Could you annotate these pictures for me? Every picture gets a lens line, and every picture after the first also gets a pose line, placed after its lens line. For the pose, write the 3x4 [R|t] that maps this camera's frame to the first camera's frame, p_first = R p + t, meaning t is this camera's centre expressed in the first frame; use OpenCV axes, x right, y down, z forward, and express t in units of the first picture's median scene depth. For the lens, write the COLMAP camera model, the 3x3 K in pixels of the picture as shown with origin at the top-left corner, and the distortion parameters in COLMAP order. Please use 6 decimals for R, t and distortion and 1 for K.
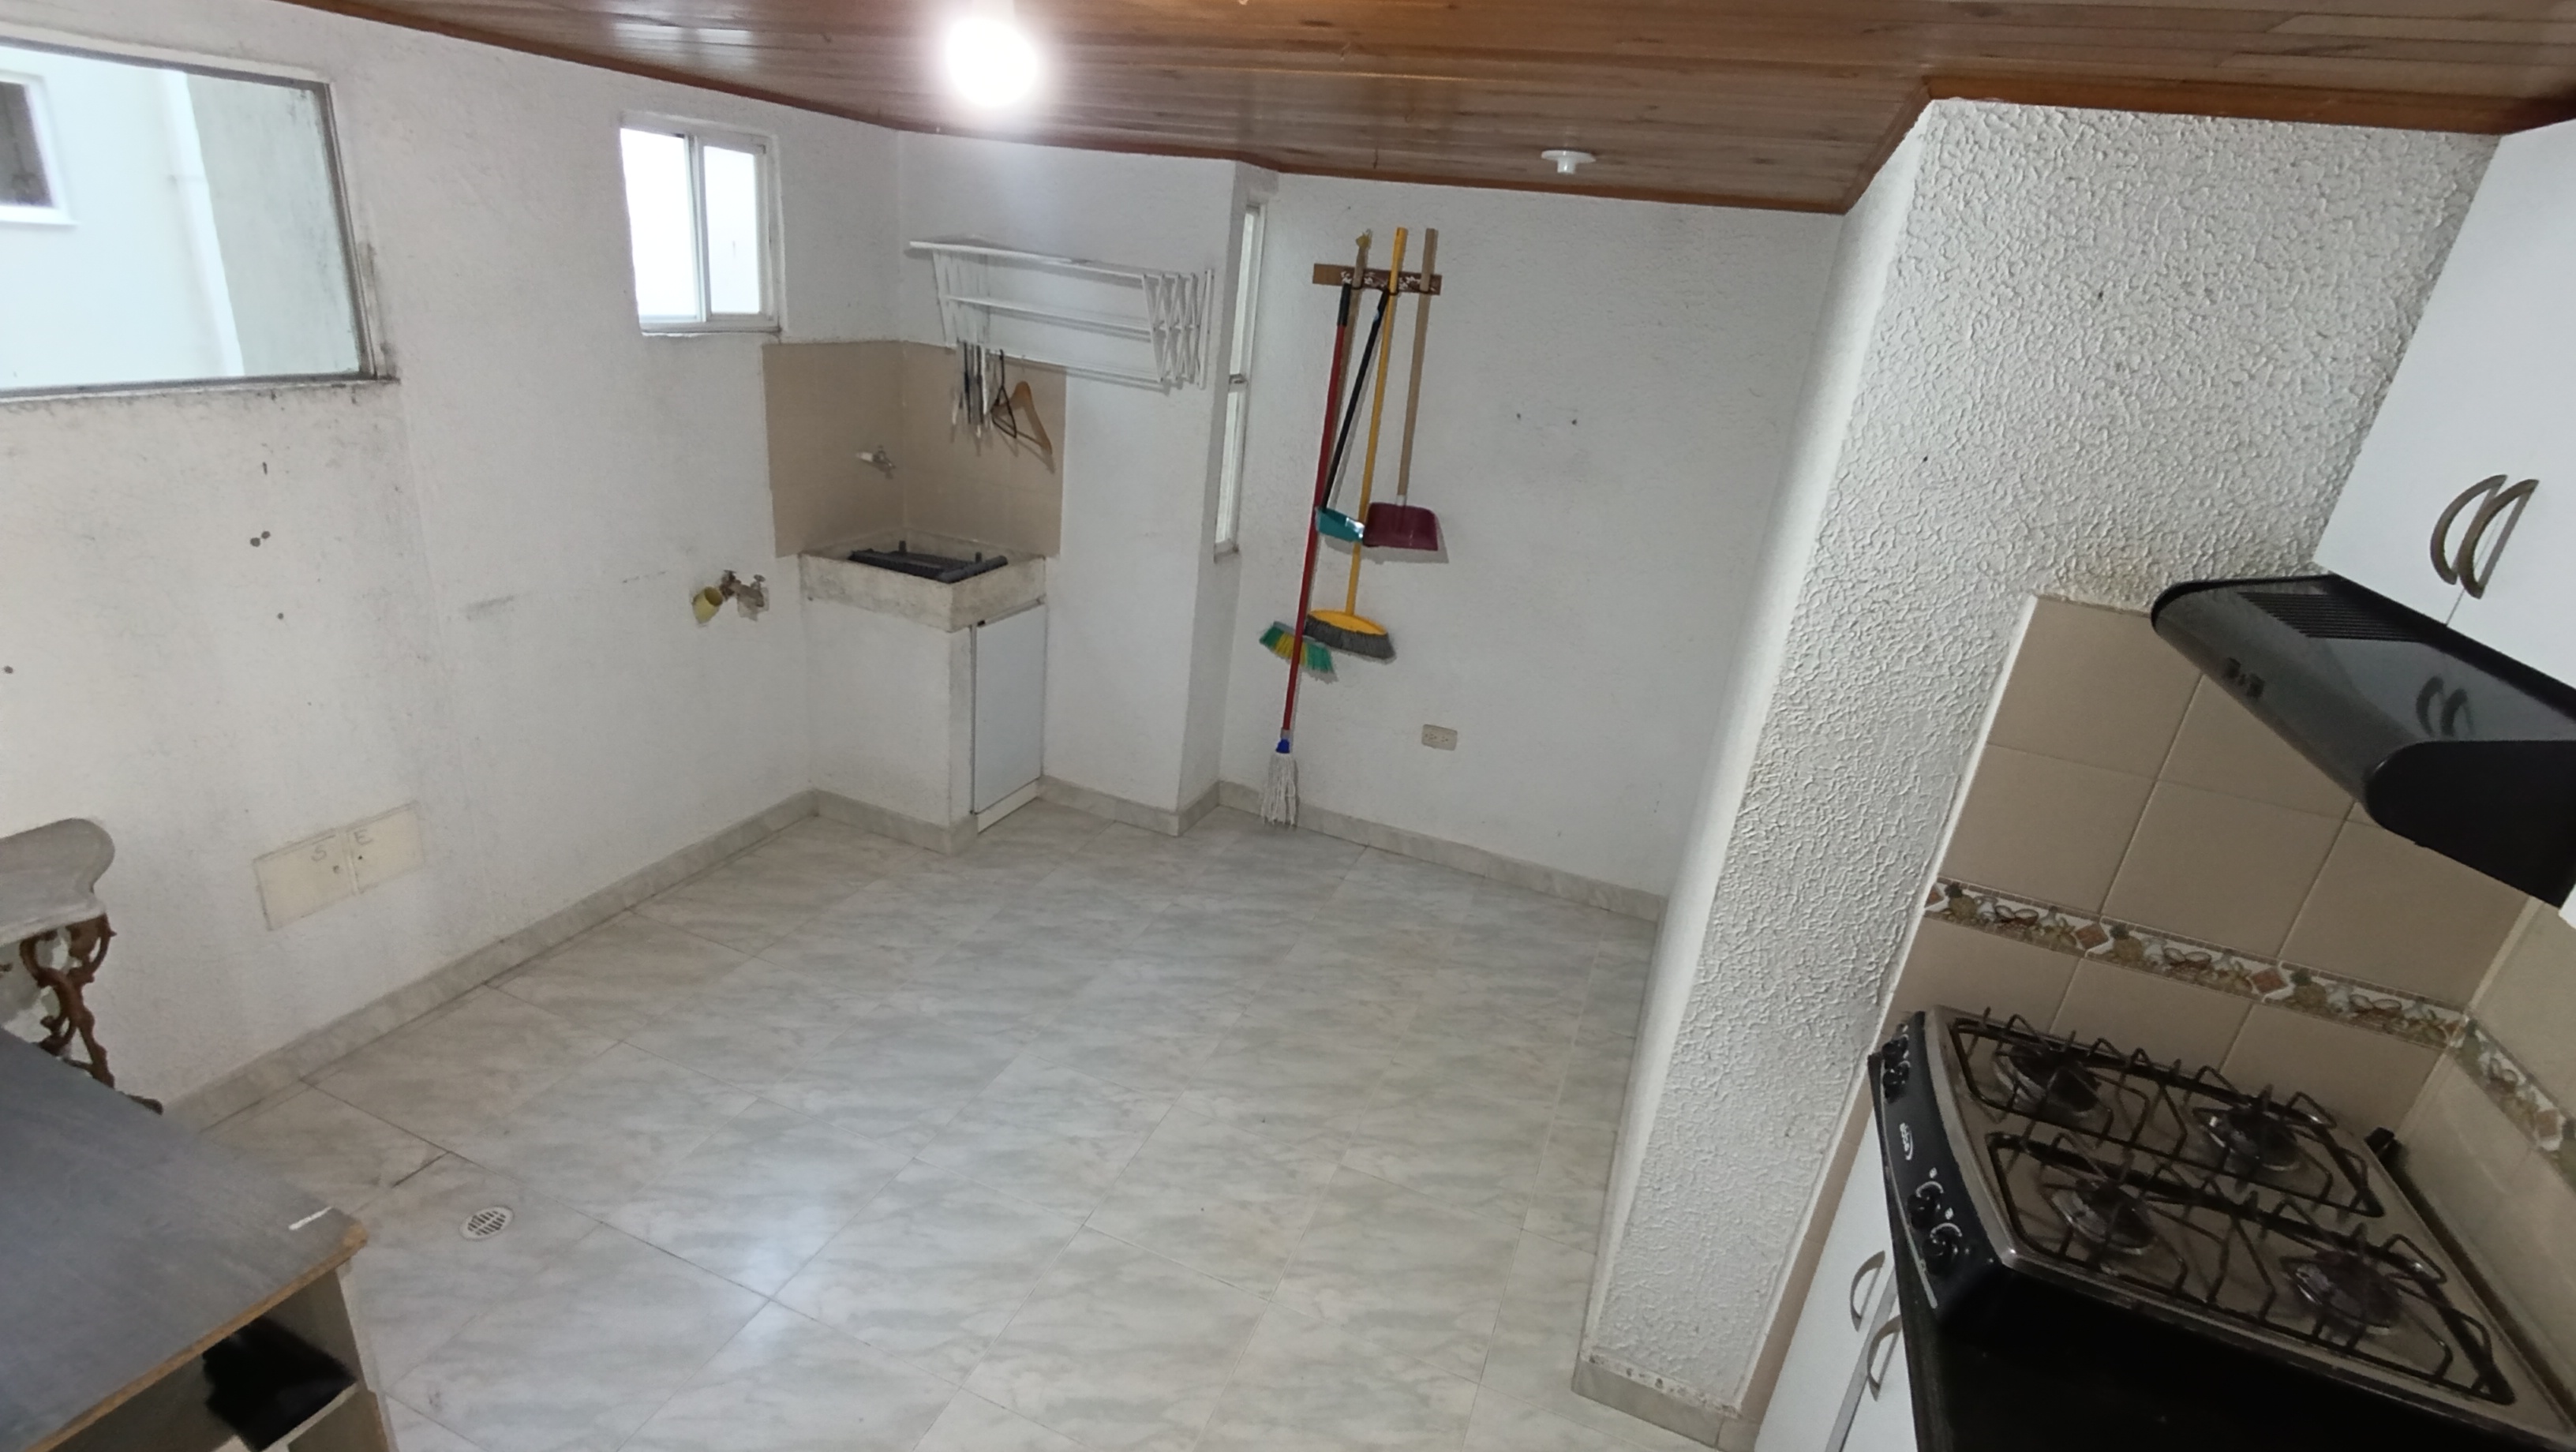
lens RADIAL K [[1177.6, 0, 1287.0], [0, 1177.6, 730.5], [0, 0, 1]] dist [-0.000564, -0.000058]
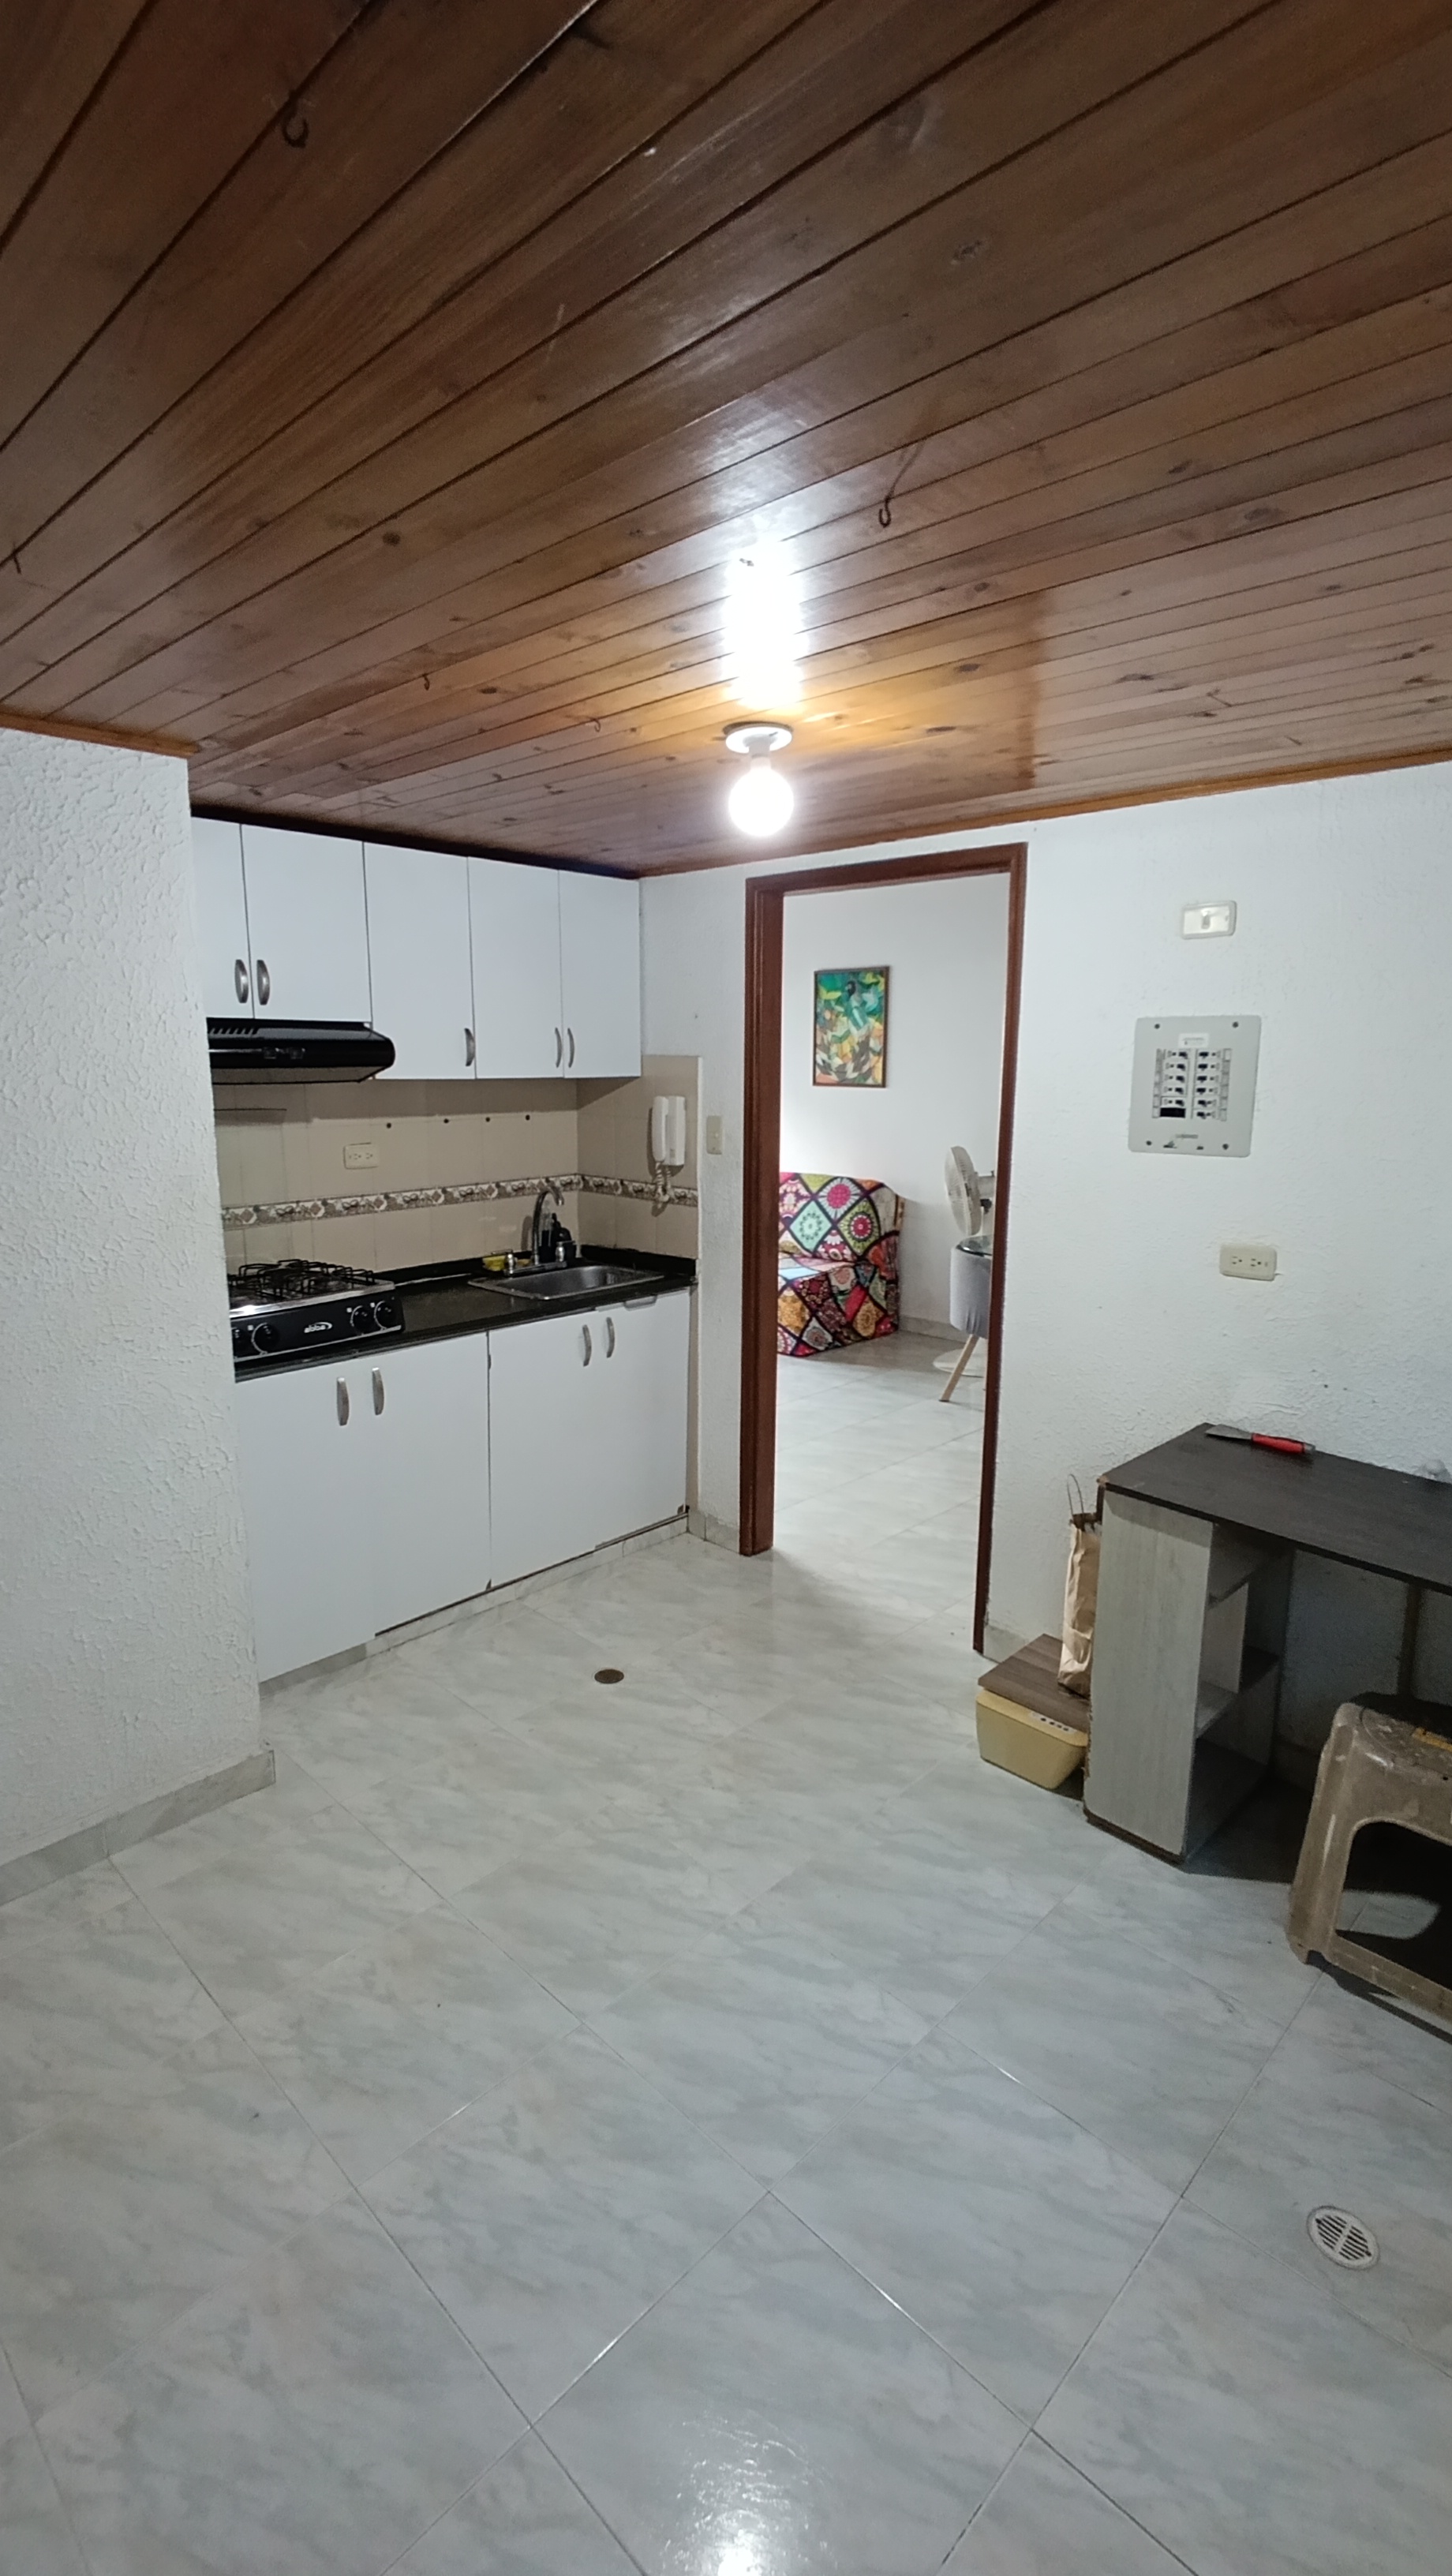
lens RADIAL K [[1177.6, 0, 726.0], [0, 1177.6, 1292.4], [0, 0, 1]] dist [-0.000564, -0.000058]
pose [[-0.915662, -0.180567, 0.359109, -0.334294], [0.056010, 0.827382, 0.558840, -0.319563], [-0.398028, 0.531822, -0.747489, 0.935887]]
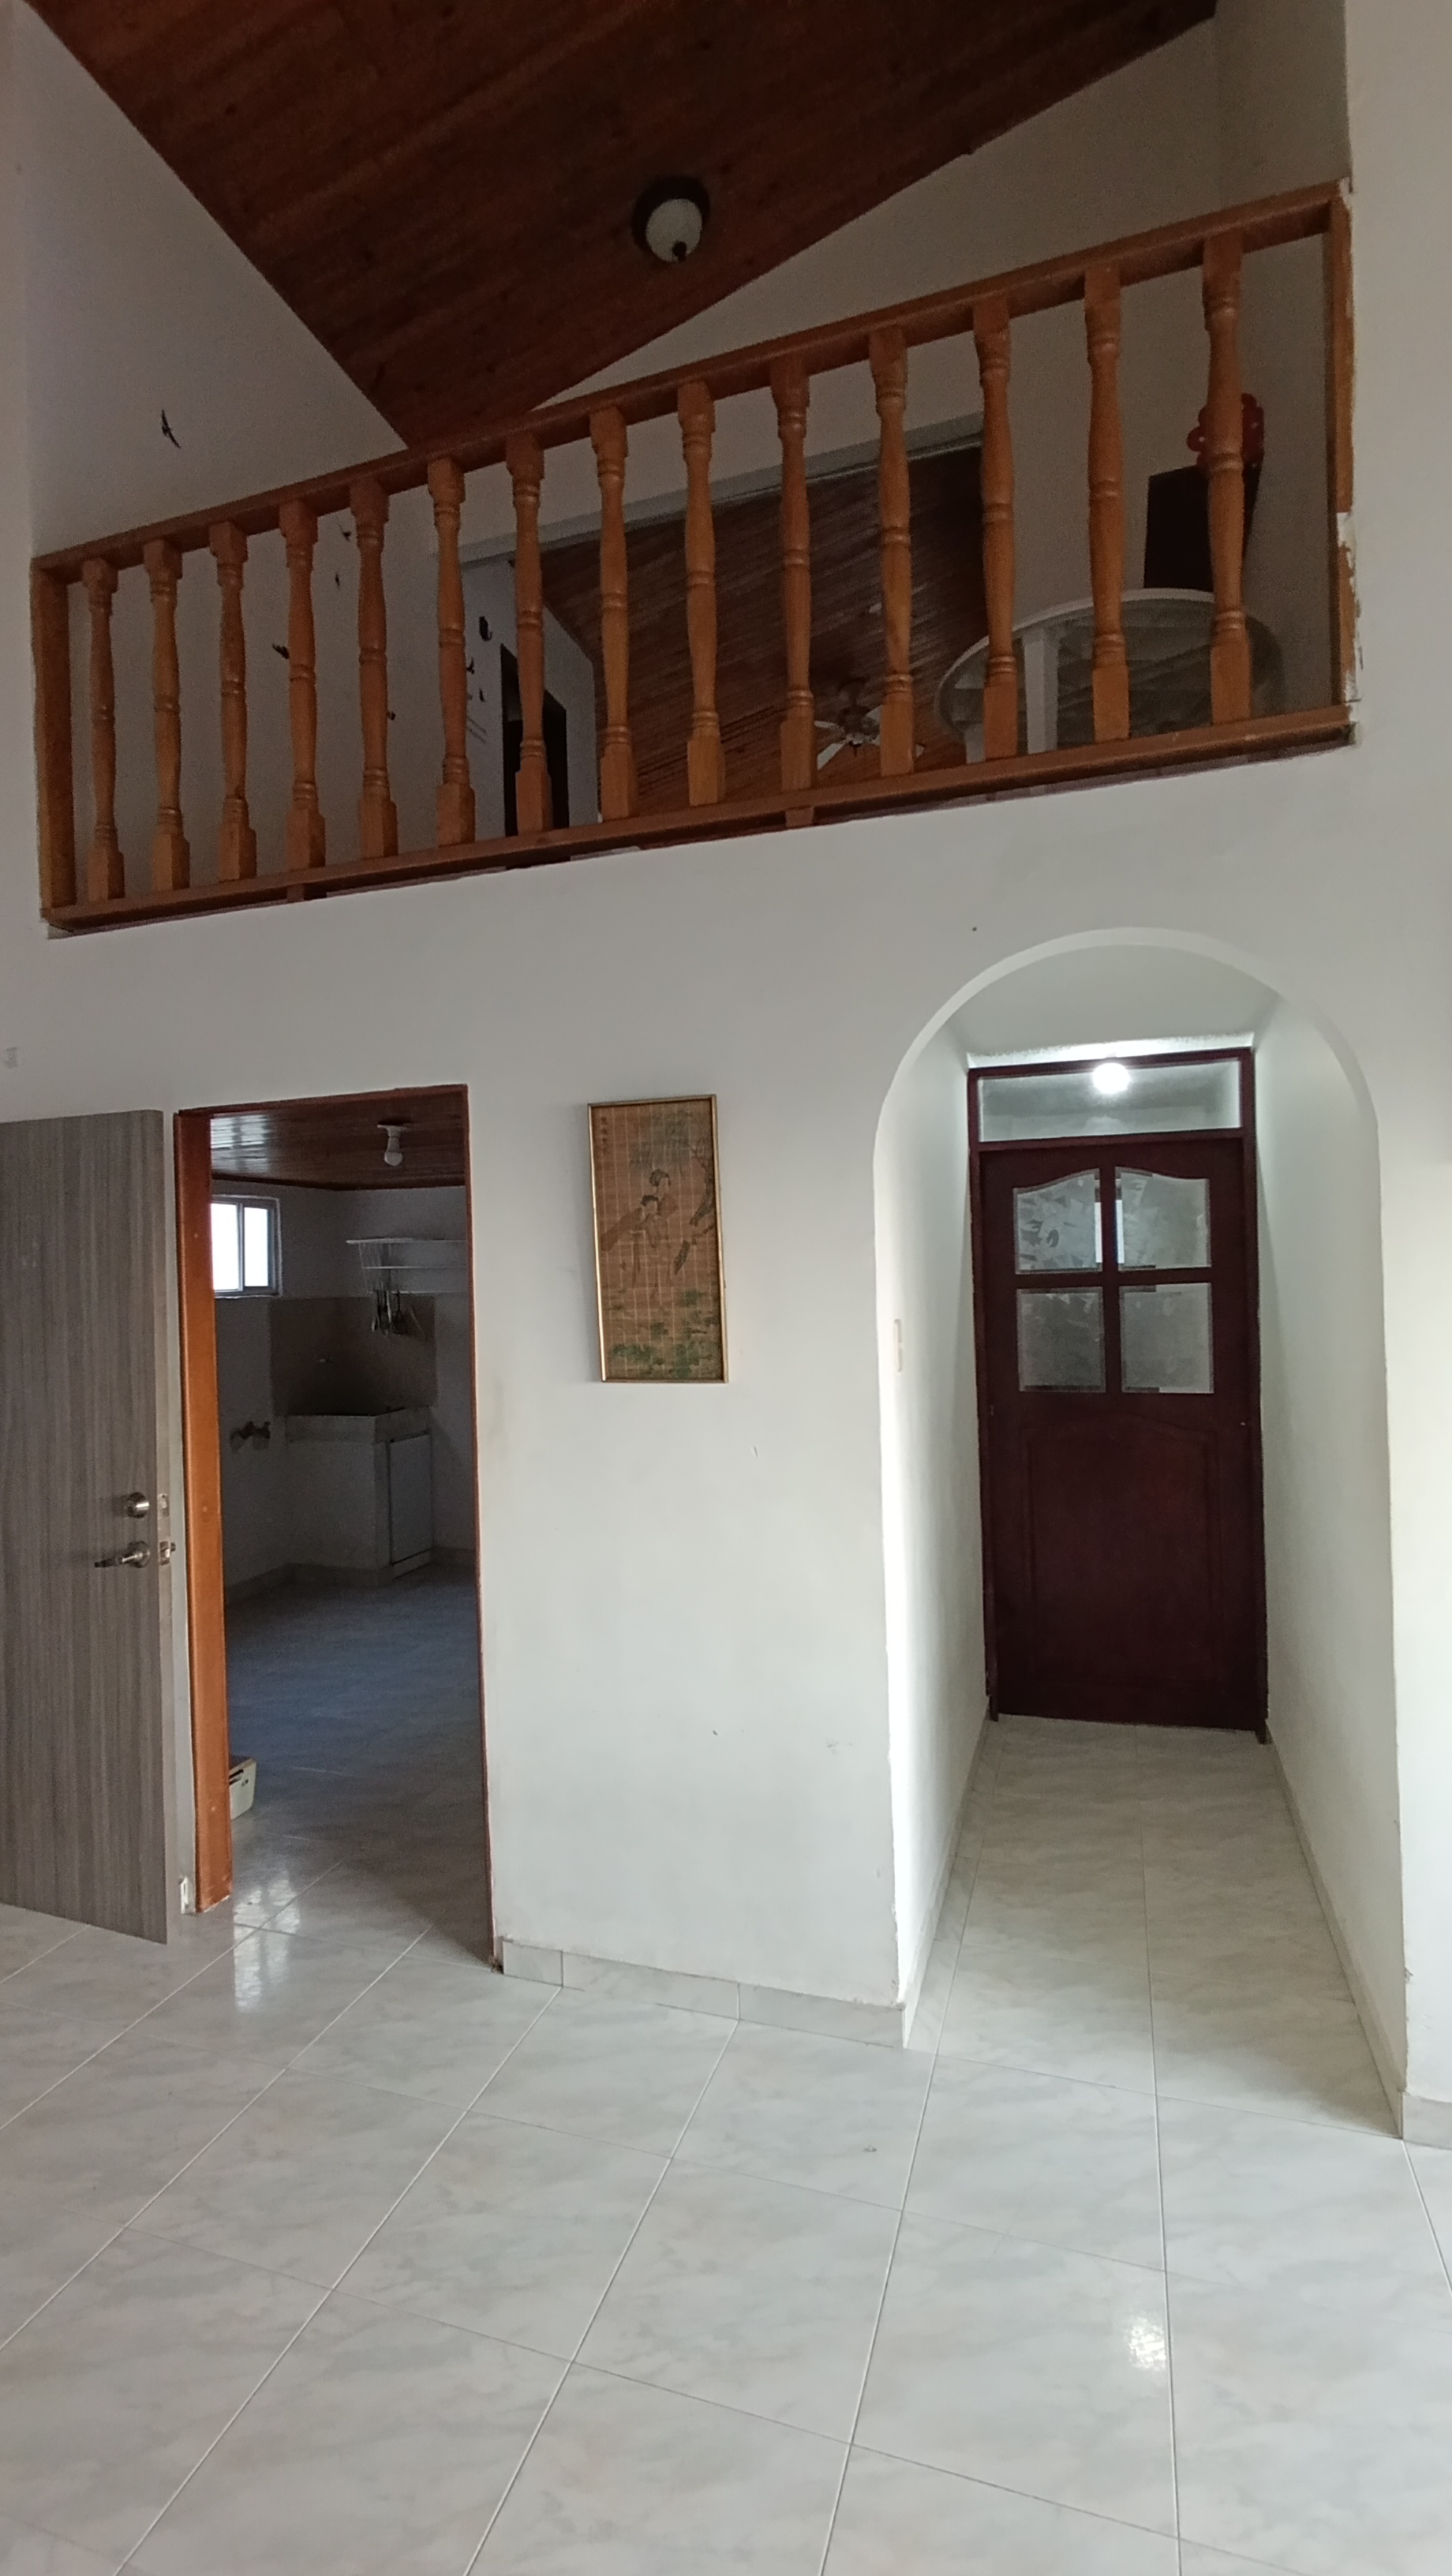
lens RADIAL K [[1177.6, 0, 726.9], [0, 1177.6, 1277.4], [0, 0, 1]] dist [-0.000564, -0.000058]
pose [[0.990170, -0.130049, 0.051492, 0.200313], [0.139872, 0.921053, -0.363452, 0.458500], [-0.000160, 0.367081, 0.930189, -0.825493]]
